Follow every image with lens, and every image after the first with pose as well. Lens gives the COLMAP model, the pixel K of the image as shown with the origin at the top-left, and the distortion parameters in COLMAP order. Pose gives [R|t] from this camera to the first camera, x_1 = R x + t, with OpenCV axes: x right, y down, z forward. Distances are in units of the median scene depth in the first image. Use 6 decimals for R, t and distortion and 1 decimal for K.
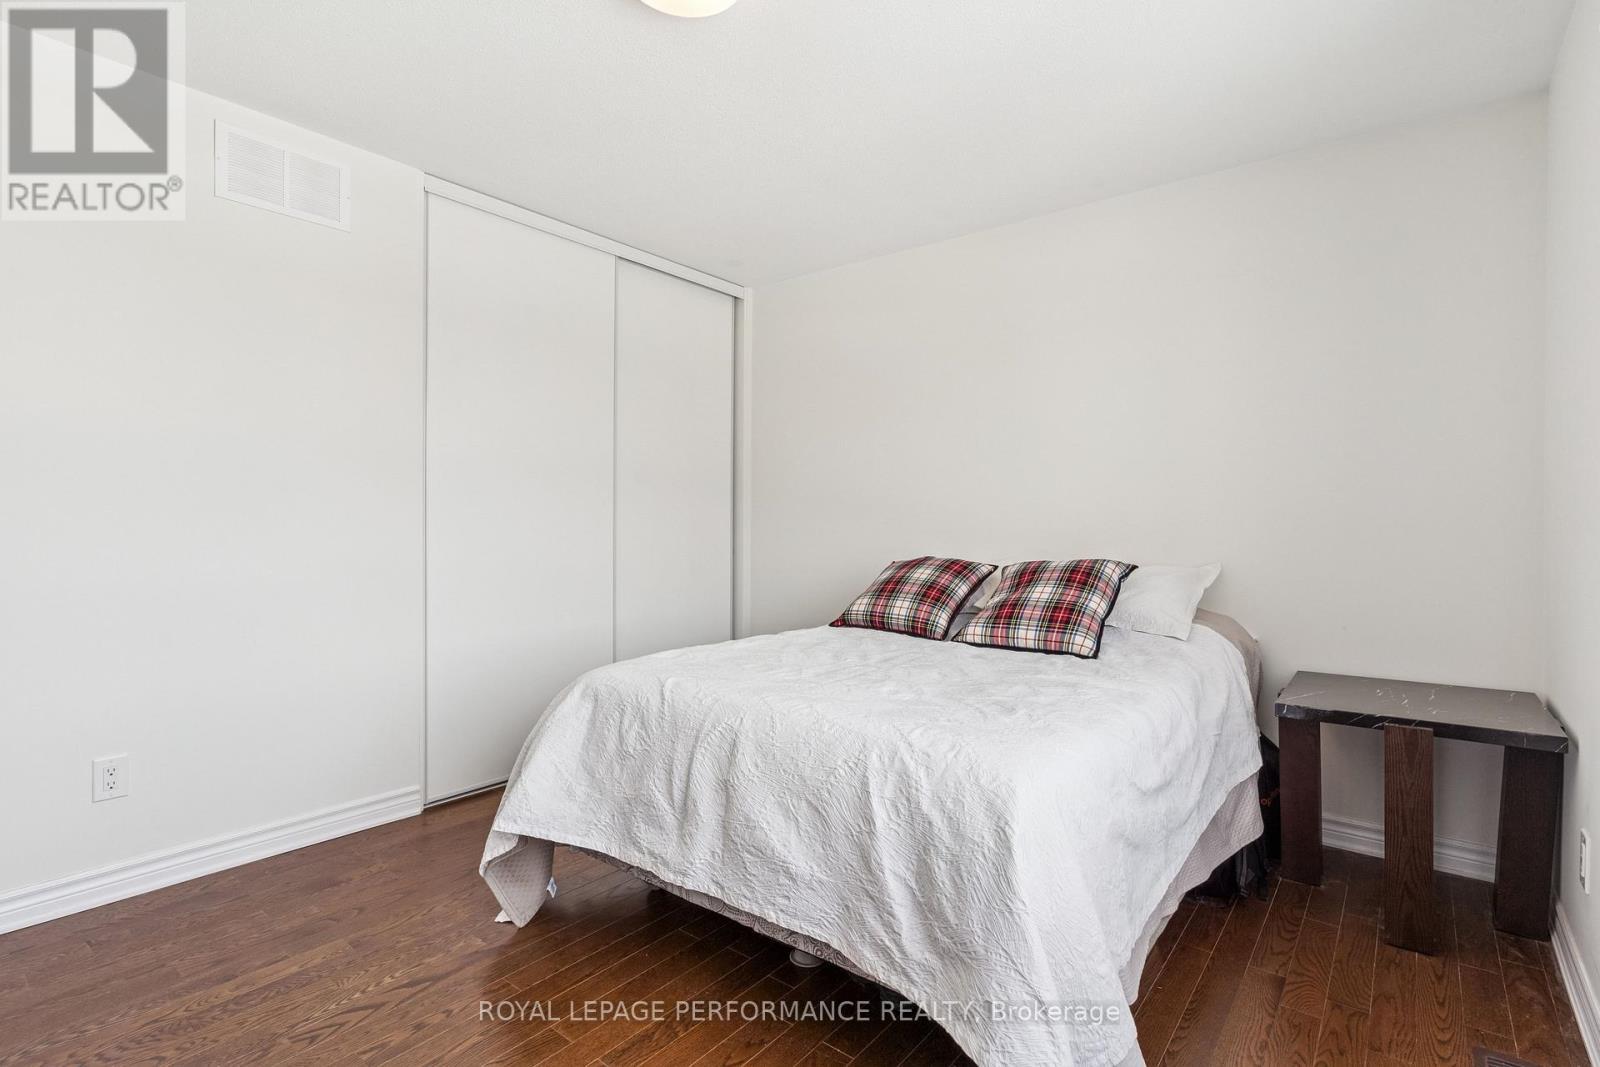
lens RADIAL K [[768.1, 0, 799.0], [0, 768.1, 527.9], [0, 0, 1]] dist [0.001269, -0.000230]
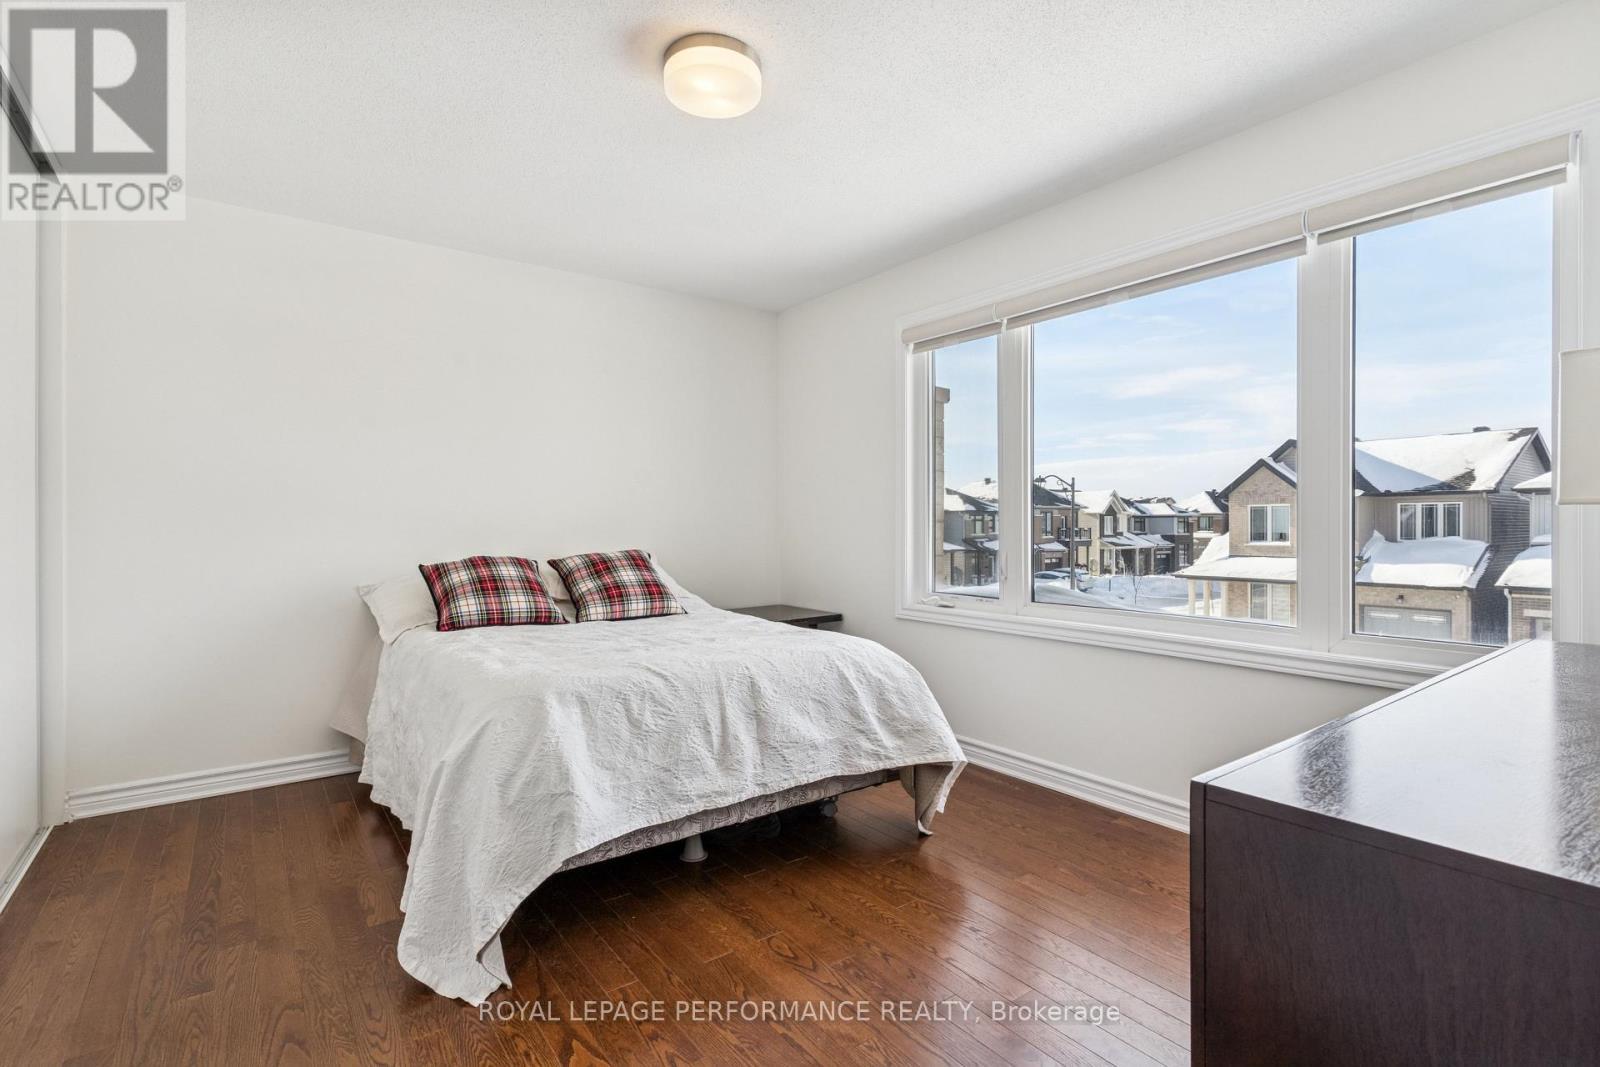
lens RADIAL K [[768.1, 0, 801.0], [0, 768.1, 526.7], [0, 0, 1]] dist [0.001269, -0.000230]
pose [[0.246975, -0.006407, 0.969001, -1.317657], [0.008987, 0.999950, 0.004321, -0.006976], [-0.968980, 0.007641, 0.247020, 0.539125]]
